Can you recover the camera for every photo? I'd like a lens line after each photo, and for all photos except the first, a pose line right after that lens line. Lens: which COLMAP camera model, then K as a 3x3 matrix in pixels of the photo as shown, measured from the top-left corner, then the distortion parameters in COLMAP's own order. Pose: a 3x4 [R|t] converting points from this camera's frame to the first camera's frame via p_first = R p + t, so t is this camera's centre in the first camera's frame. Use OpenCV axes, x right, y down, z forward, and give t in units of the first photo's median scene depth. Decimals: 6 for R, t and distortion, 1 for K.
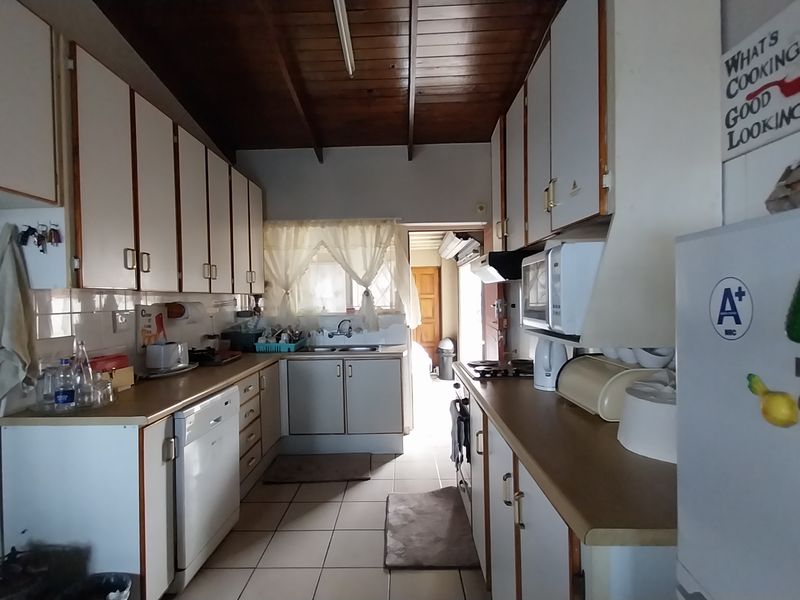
lens RADIAL K [[418.1, 0, 399.3], [0, 418.1, 301.8], [0, 0, 1]] dist [0.020224, -0.009843]
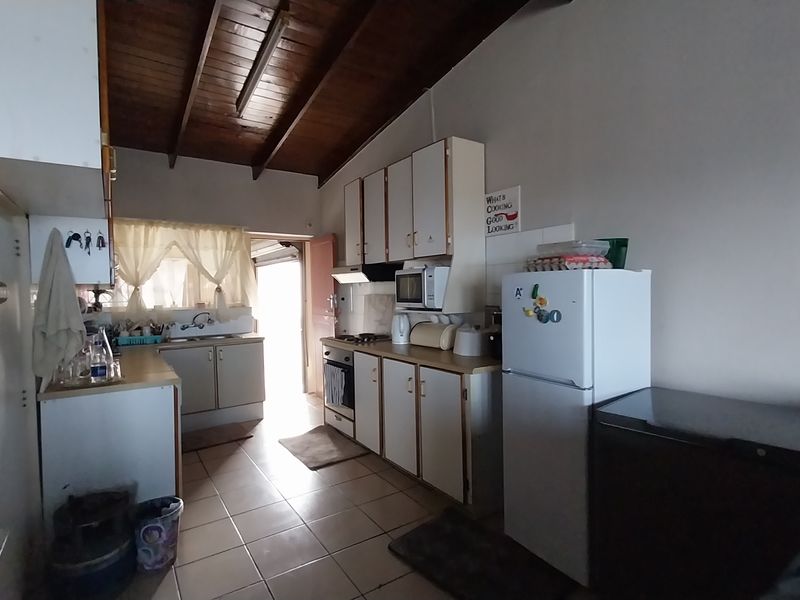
lens RADIAL K [[418.1, 0, 399.3], [0, 418.1, 301.8], [0, 0, 1]] dist [0.020224, -0.009843]
pose [[0.808061, -0.011904, 0.588979, -0.373398], [0.009173, 0.999929, 0.007625, 0.009077], [-0.589028, -0.000759, 0.808112, -0.235880]]
